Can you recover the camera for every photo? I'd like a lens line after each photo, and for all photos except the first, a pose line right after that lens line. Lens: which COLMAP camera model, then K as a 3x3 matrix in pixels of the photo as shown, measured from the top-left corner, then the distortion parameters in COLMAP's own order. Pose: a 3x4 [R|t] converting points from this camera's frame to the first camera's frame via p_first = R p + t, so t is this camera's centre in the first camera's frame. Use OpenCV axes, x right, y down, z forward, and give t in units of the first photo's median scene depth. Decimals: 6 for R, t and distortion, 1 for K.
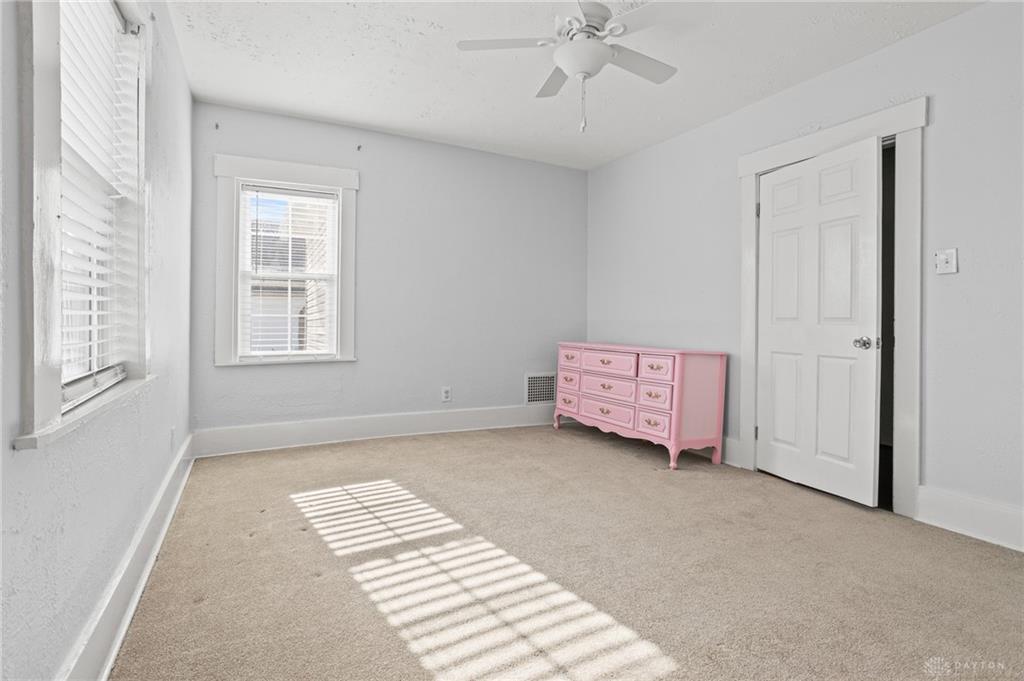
lens RADIAL K [[505.5, 0, 515.2], [0, 505.5, 330.9], [0, 0, 1]] dist [-0.058879, 0.038193]
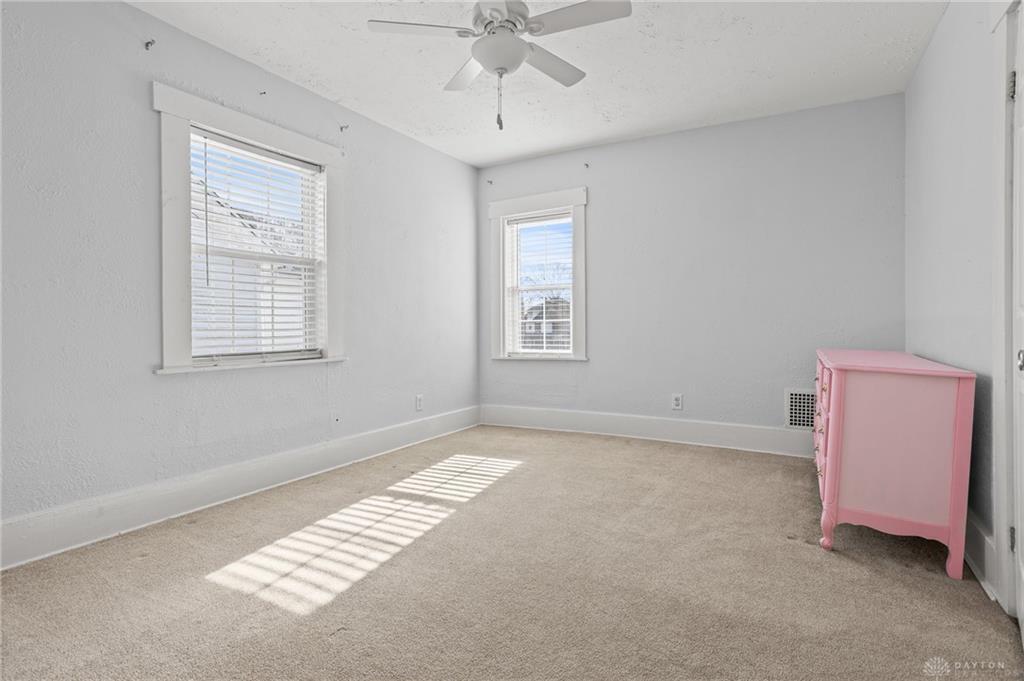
lens RADIAL K [[505.5, 0, 515.2], [0, 505.5, 330.9], [0, 0, 1]] dist [-0.058879, 0.038193]
pose [[0.535106, -0.005277, -0.844769, 0.638804], [-0.005169, 0.999941, -0.009521, 0.006485], [0.844769, 0.009461, 0.535047, 0.323938]]
